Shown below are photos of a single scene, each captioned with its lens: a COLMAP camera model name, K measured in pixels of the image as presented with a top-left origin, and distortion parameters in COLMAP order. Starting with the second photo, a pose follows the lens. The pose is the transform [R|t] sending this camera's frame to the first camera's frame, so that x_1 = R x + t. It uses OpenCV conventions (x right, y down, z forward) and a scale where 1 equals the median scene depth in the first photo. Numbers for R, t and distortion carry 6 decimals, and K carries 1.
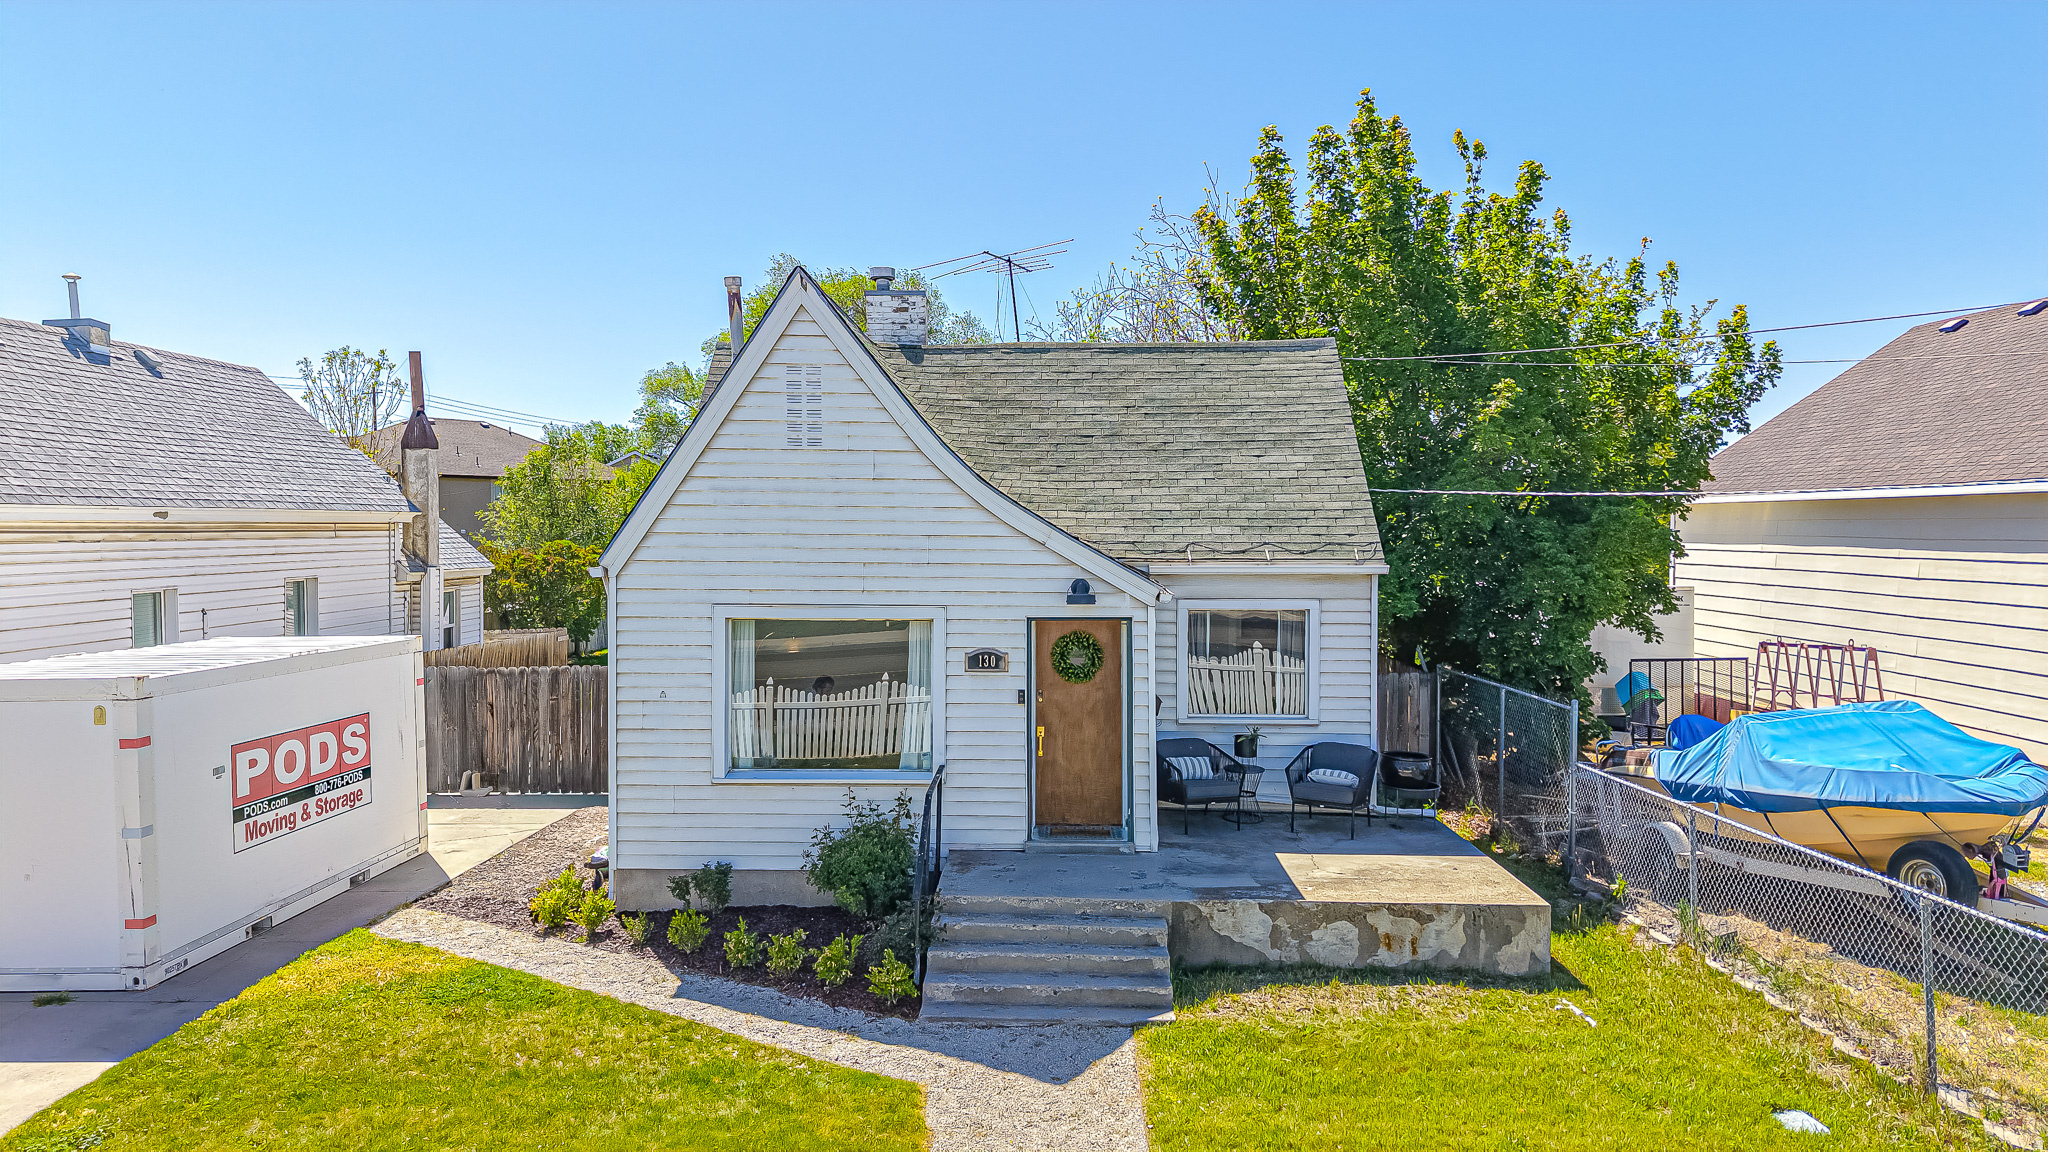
lens RADIAL K [[1365.0, 0, 1025.7], [0, 1365.0, 575.7], [0, 0, 1]] dist [0.035841, -0.041088]
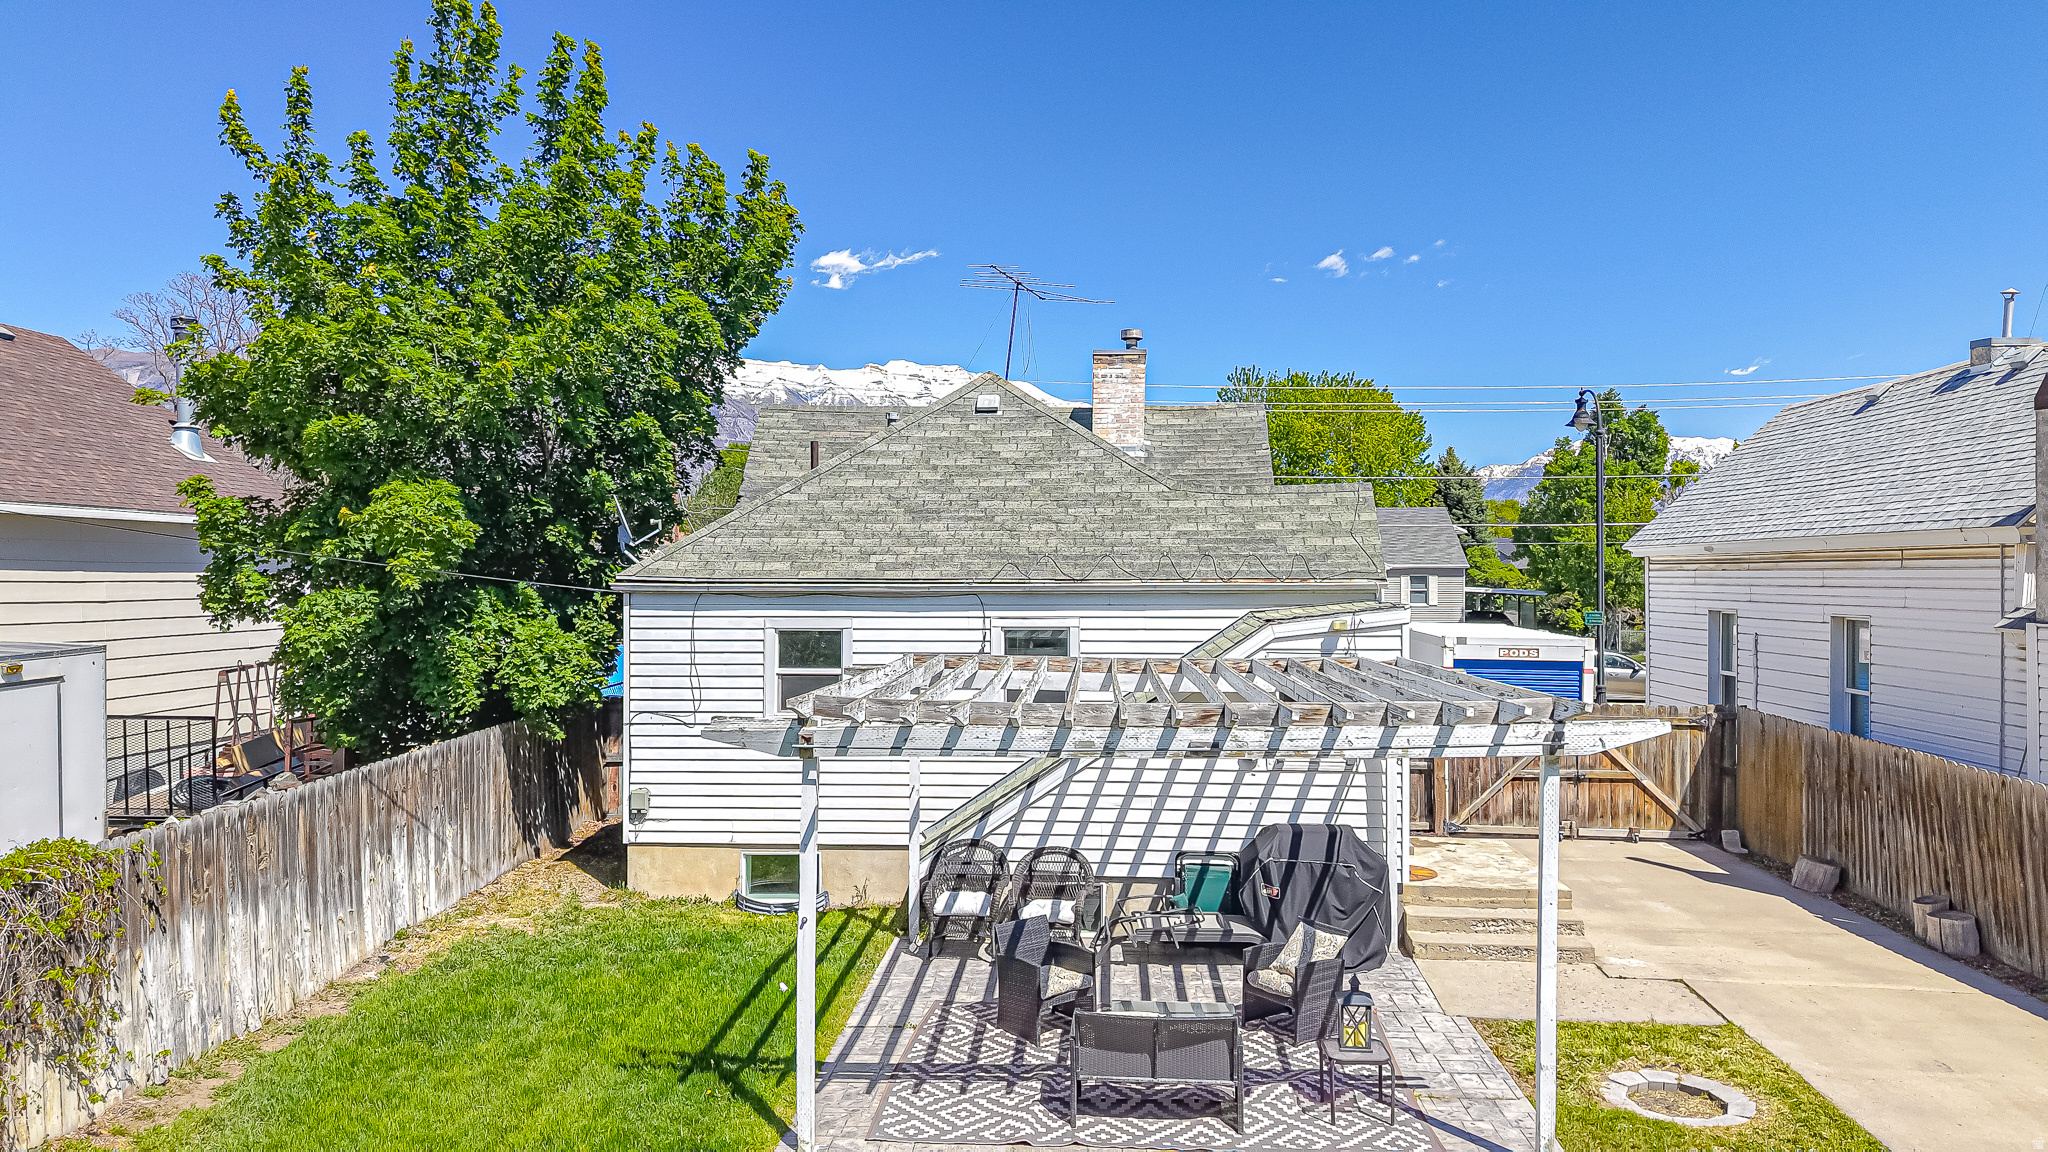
lens RADIAL K [[1365.0, 0, 1023.6], [0, 1365.0, 575.1], [0, 0, 1]] dist [0.035841, -0.041088]
pose [[-0.998700, -0.005649, 0.050656, -0.094788], [-0.003812, 0.999334, 0.036283, -0.083668], [-0.050827, 0.036042, -0.998057, 2.974935]]
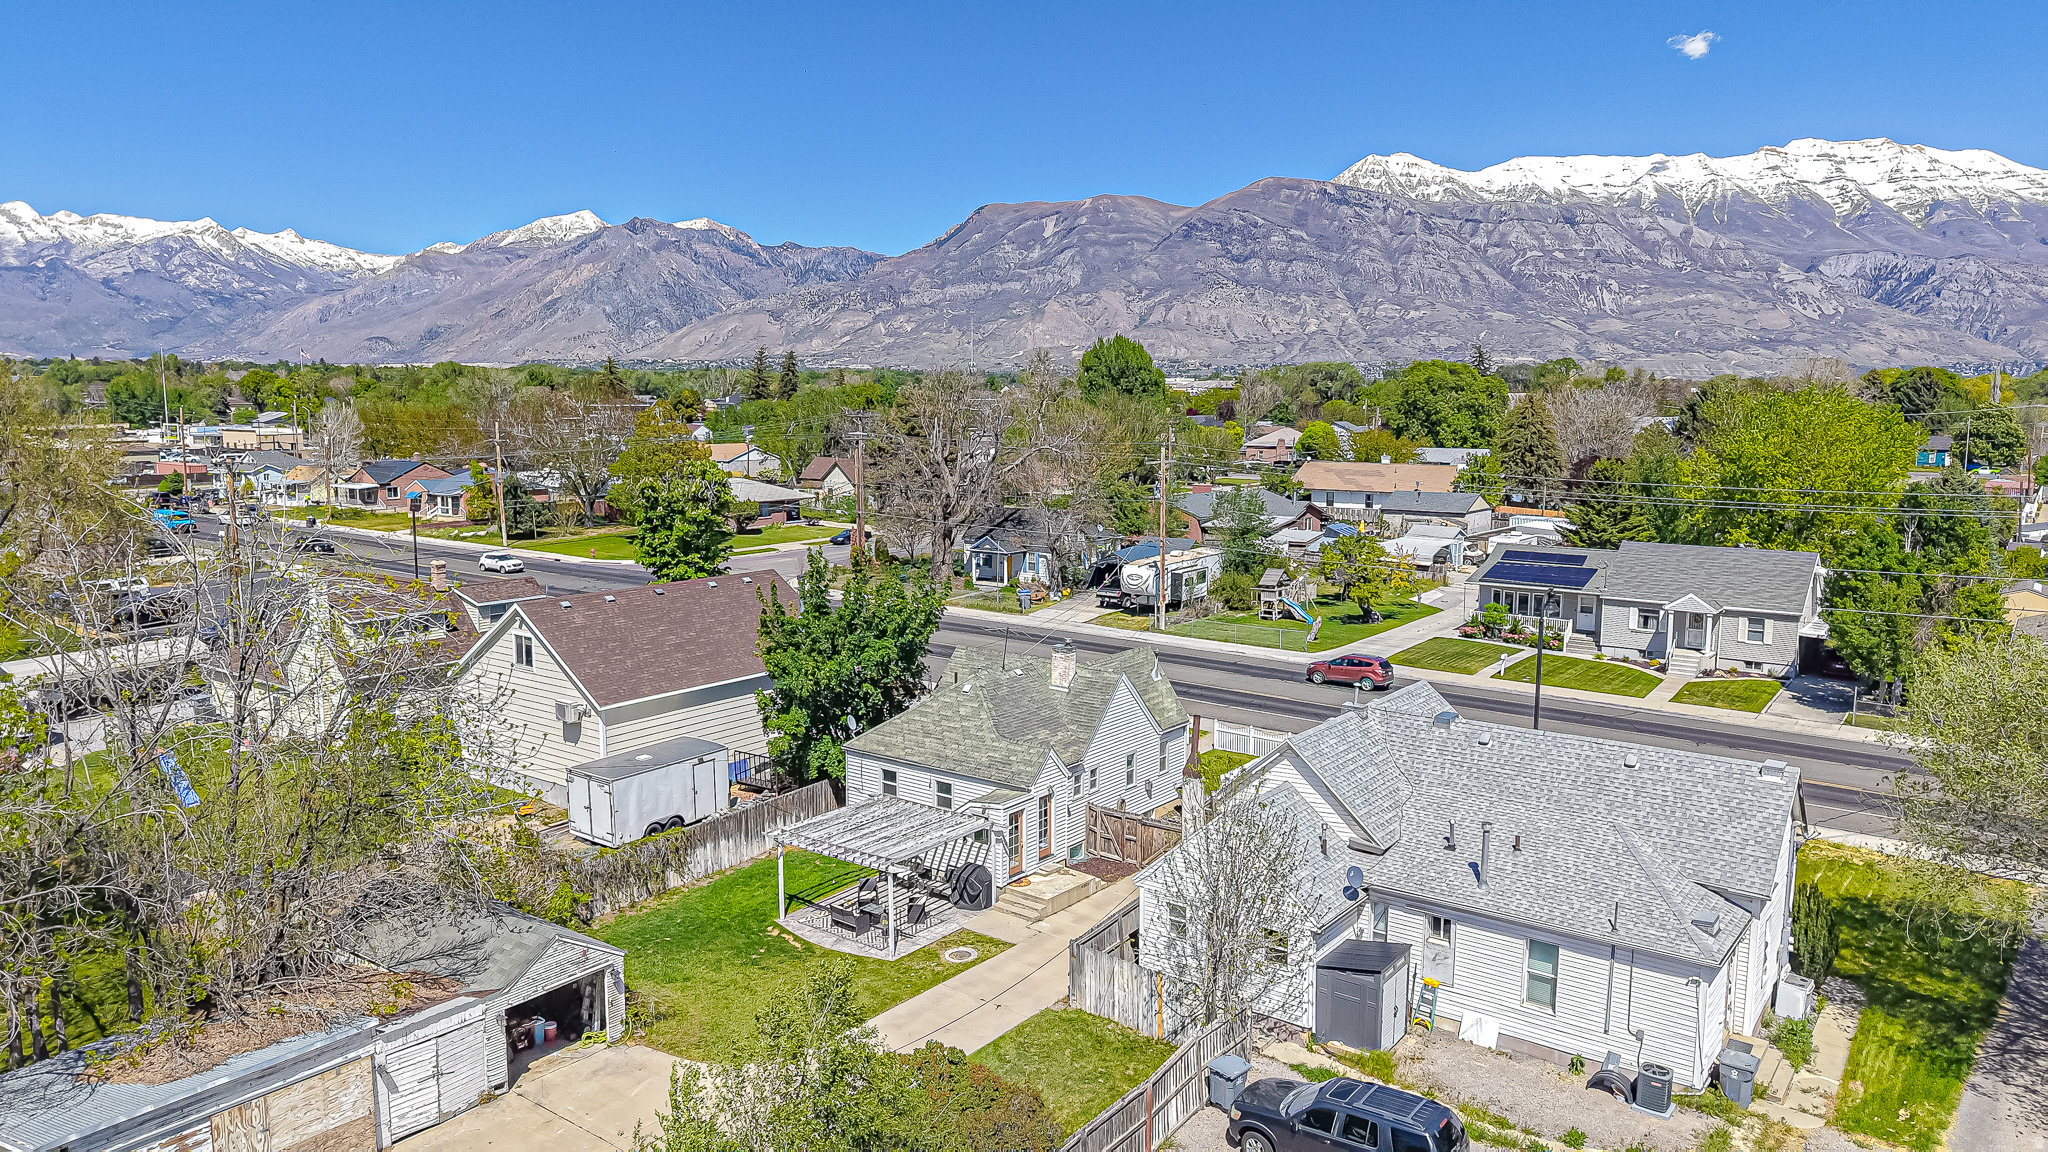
lens RADIAL K [[1365.0, 0, 1025.8], [0, 1365.0, 570.3], [0, 0, 1]] dist [0.035841, -0.041088]
pose [[-0.802058, -0.082261, 0.591554, -2.278823], [0.015154, 0.987347, 0.157846, -1.100691], [-0.597054, 0.135566, -0.790663, 4.431315]]
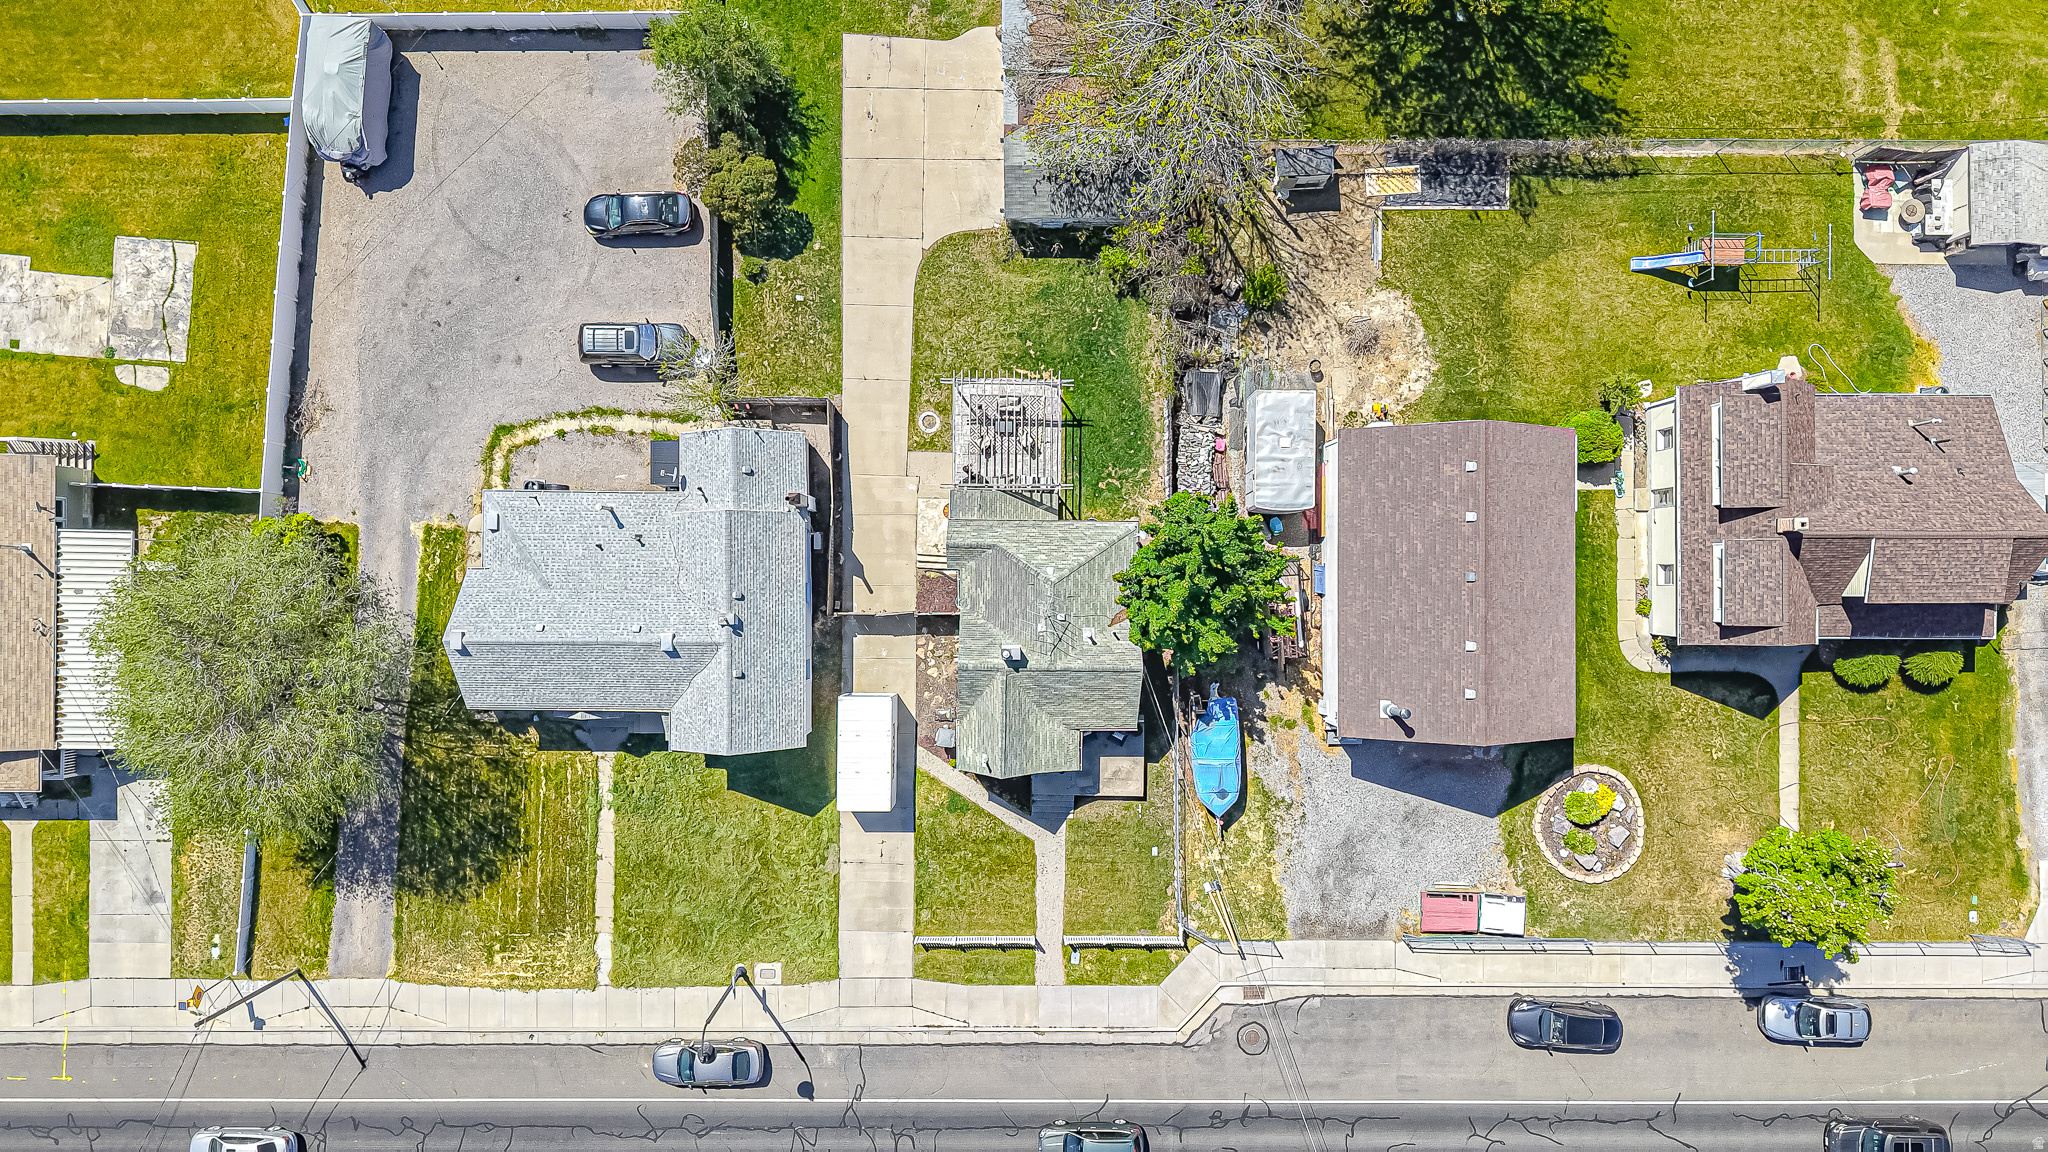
lens RADIAL K [[1365.0, 0, 1022.6], [0, 1365.0, 567.3], [0, 0, 1]] dist [0.035841, -0.041088]
pose [[0.999931, -0.008230, 0.008437, -0.127374], [-0.008047, 0.046262, 0.998897, -4.643847], [-0.008611, -0.998895, 0.046192, 1.462172]]
